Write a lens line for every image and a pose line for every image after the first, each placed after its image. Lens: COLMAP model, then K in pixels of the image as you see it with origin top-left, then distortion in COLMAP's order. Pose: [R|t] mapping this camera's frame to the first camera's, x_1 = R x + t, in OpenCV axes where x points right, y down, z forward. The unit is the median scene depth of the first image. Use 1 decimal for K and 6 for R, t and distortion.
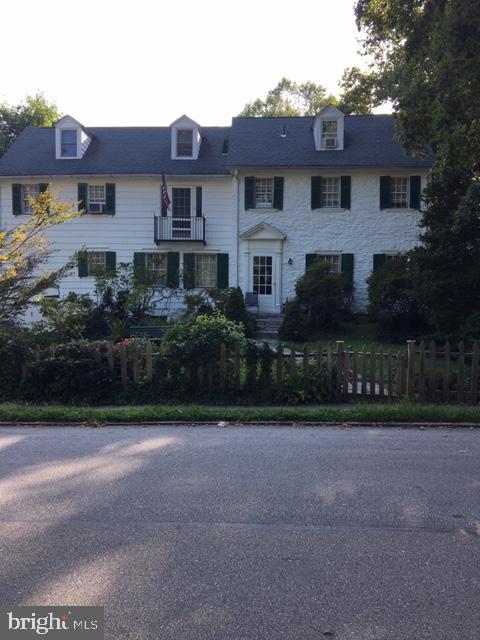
lens RADIAL K [[543.2, 0, 240.4], [0, 543.2, 323.8], [0, 0, 1]] dist [0.061793, -0.035229]
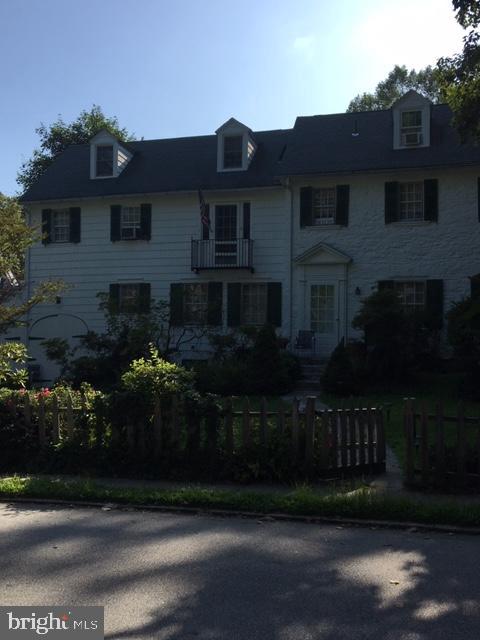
lens RADIAL K [[652.1, 0, 239.9], [0, 652.1, 317.3], [0, 0, 1]] dist [0.082631, 0.000000]
pose [[0.976095, -0.008166, -0.217192, 0.126952], [-0.009117, 0.996876, -0.078456, -0.001955], [0.217154, 0.078561, 0.972971, 0.054394]]
